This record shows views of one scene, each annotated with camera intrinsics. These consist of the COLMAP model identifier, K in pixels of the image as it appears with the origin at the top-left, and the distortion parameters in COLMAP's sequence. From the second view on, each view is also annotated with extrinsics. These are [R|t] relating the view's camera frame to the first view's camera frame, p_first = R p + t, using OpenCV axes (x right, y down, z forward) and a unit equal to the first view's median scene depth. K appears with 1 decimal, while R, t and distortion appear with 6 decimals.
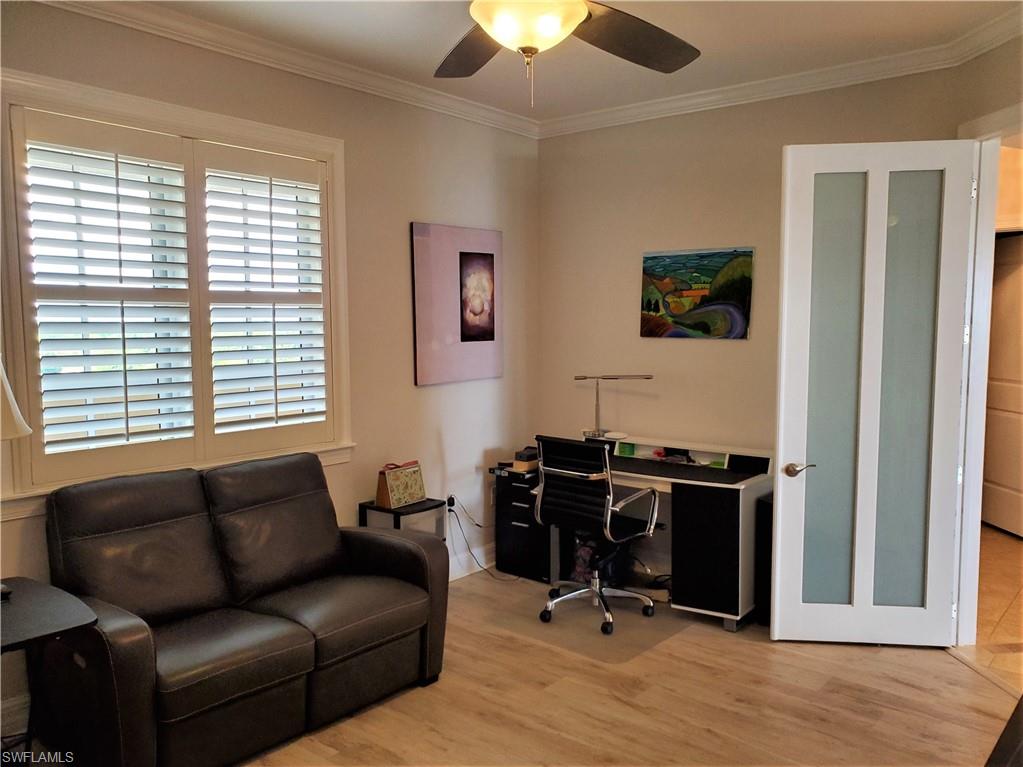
lens RADIAL K [[848.1, 0, 511.5], [0, 848.1, 383.5], [0, 0, 1]] dist [0.091199, 0.002120]
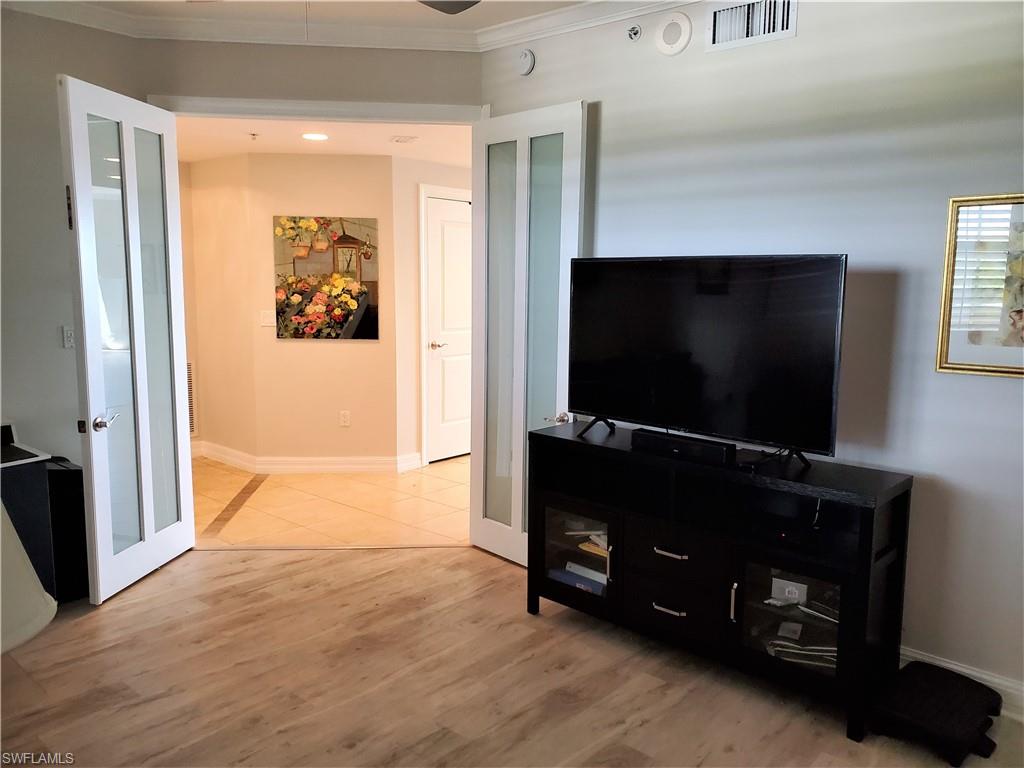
lens RADIAL K [[848.9, 0, 512.0], [0, 848.9, 384.0], [0, 0, 1]] dist [0.091199, 0.002120]
pose [[0.057356, -0.130525, 0.989785, -0.668318], [0.075016, 0.989177, 0.126098, -0.035812], [-0.995531, 0.067017, 0.066527, 0.523156]]
